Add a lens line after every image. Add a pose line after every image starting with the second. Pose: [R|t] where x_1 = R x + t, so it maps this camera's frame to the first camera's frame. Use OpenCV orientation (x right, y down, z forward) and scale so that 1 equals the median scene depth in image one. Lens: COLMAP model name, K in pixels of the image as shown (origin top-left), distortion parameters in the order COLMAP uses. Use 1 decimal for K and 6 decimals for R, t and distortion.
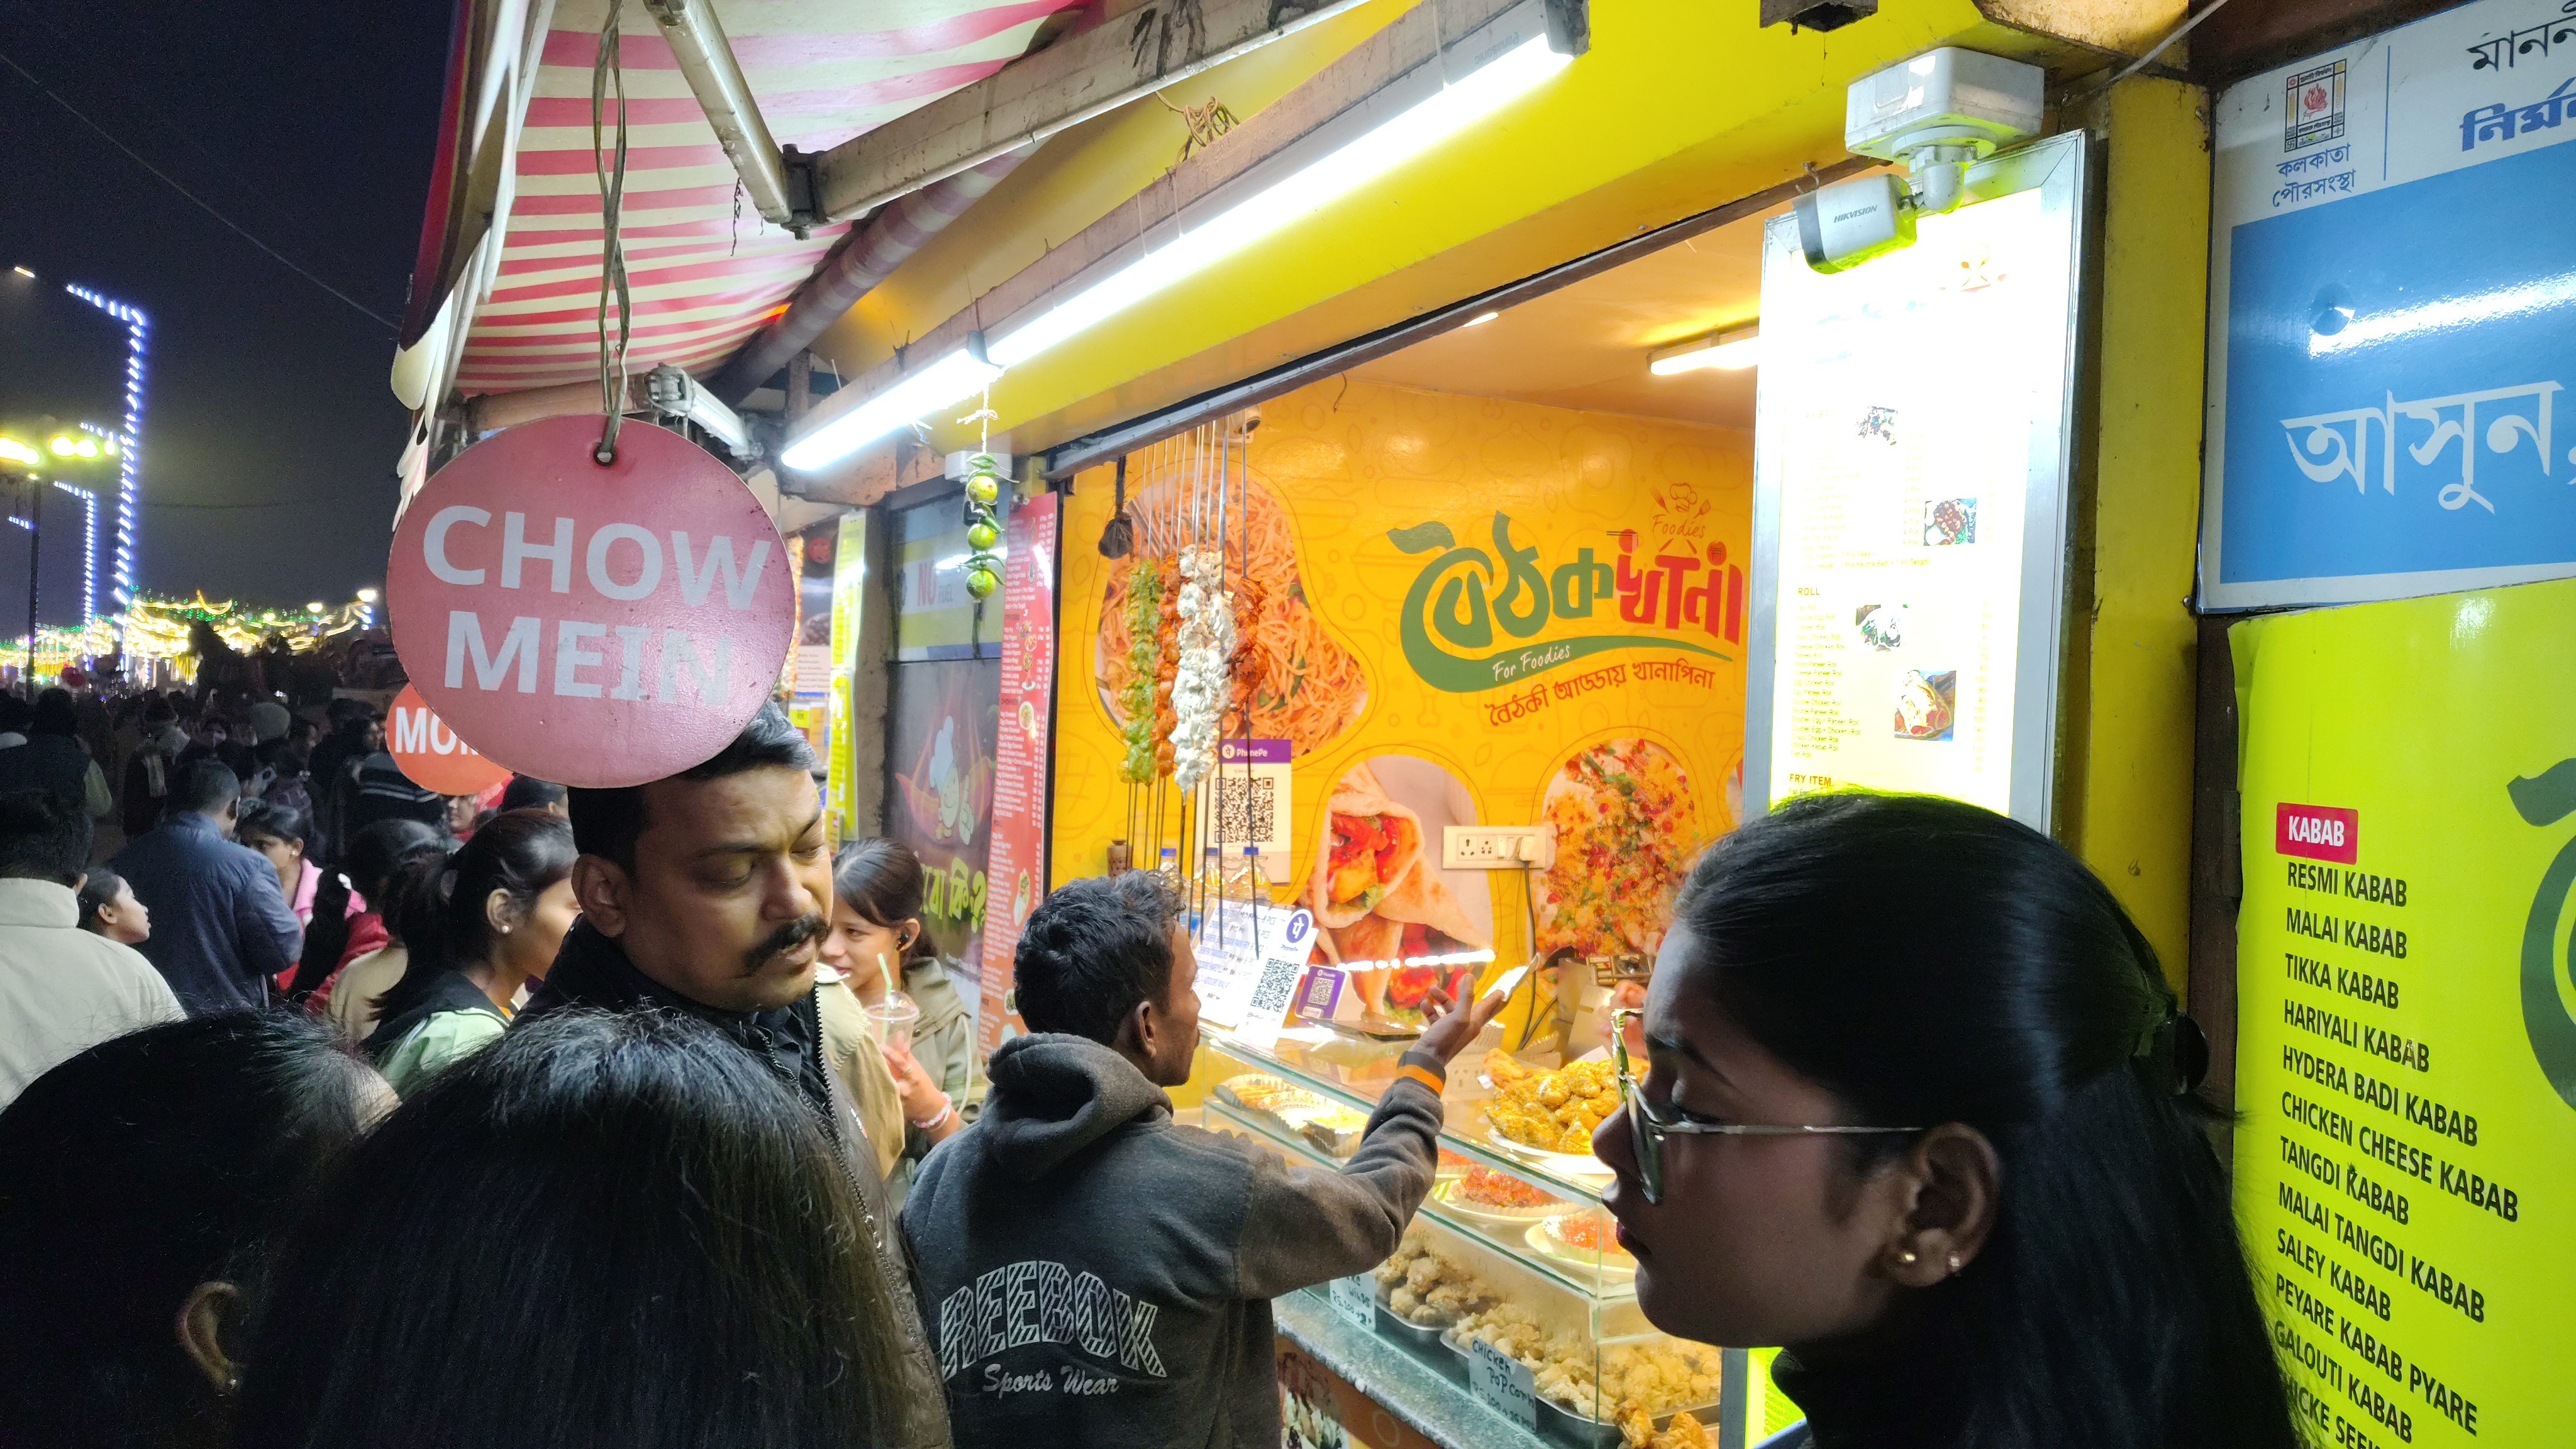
lens RADIAL K [[1814.5, 0, 1264.5], [0, 1814.5, 715.6], [0, 0, 1]] dist [0.025224, -0.010446]
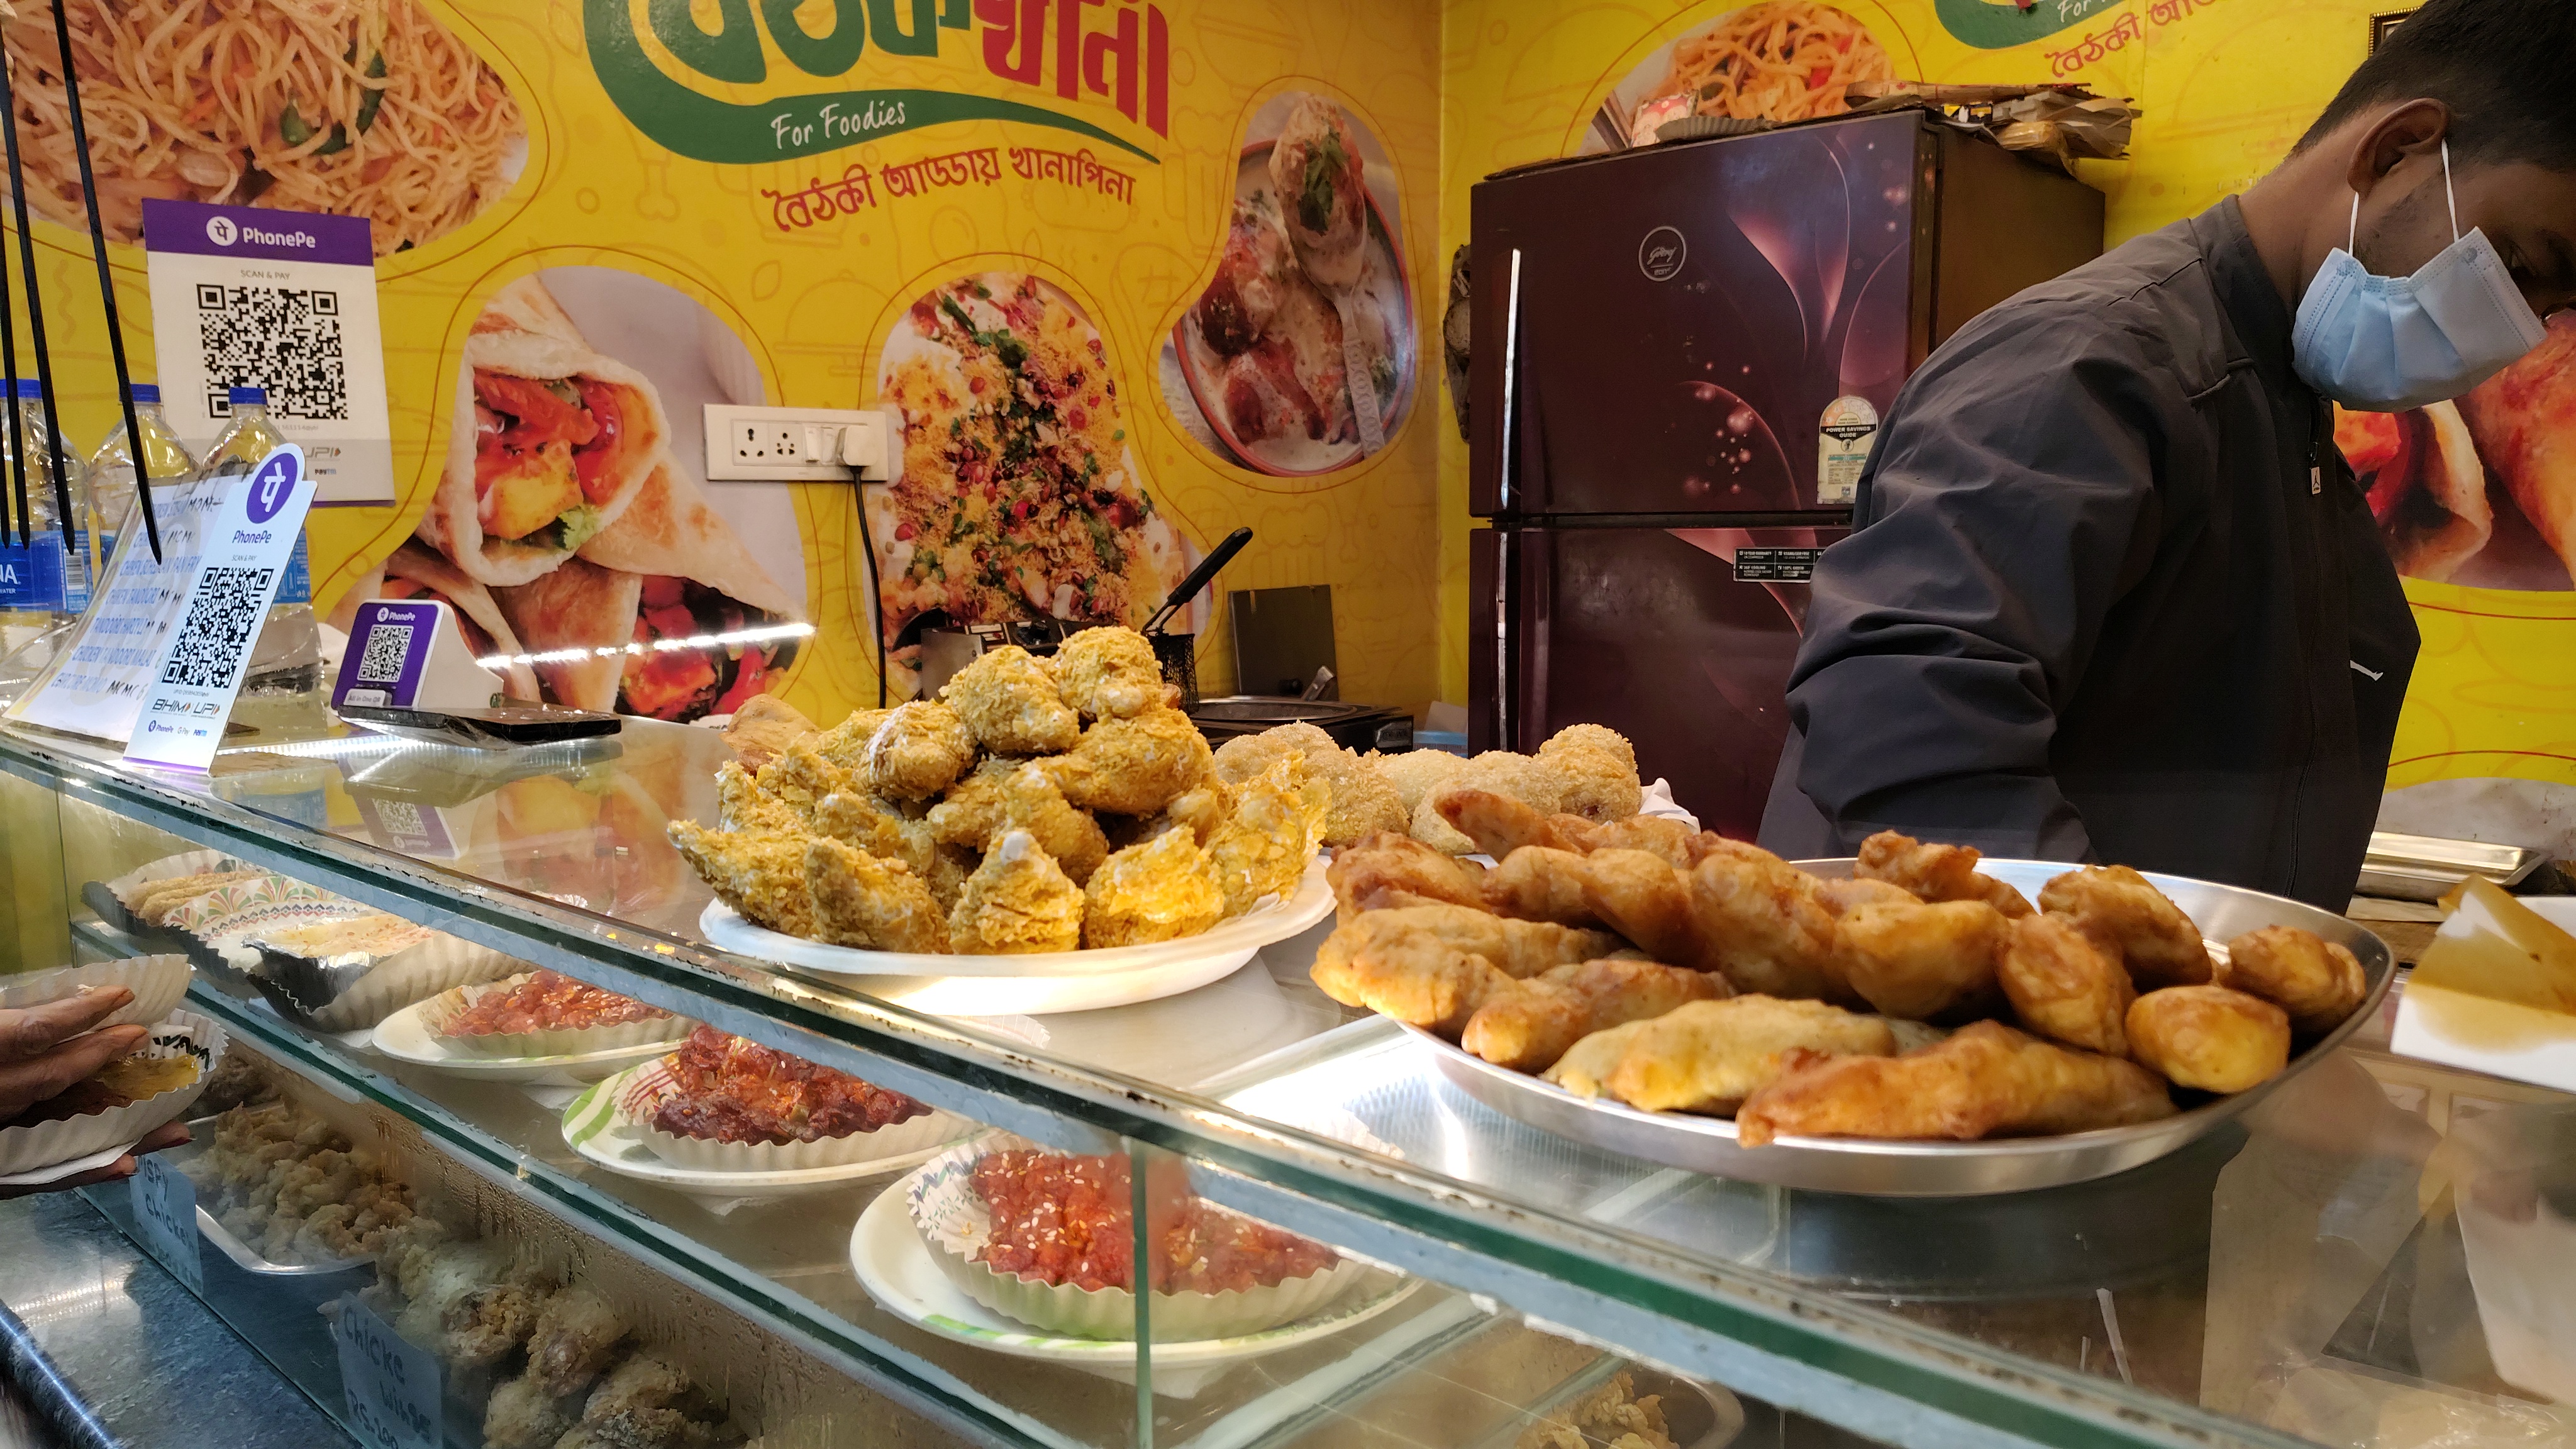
lens RADIAL K [[1814.5, 0, 1279.8], [0, 1814.5, 714.6], [0, 0, 1]] dist [0.025224, -0.010446]
pose [[0.934907, -0.081213, 0.345477, 0.061754], [0.039259, 0.991156, 0.126758, 0.090961], [-0.352716, -0.104944, 0.929827, 0.387395]]
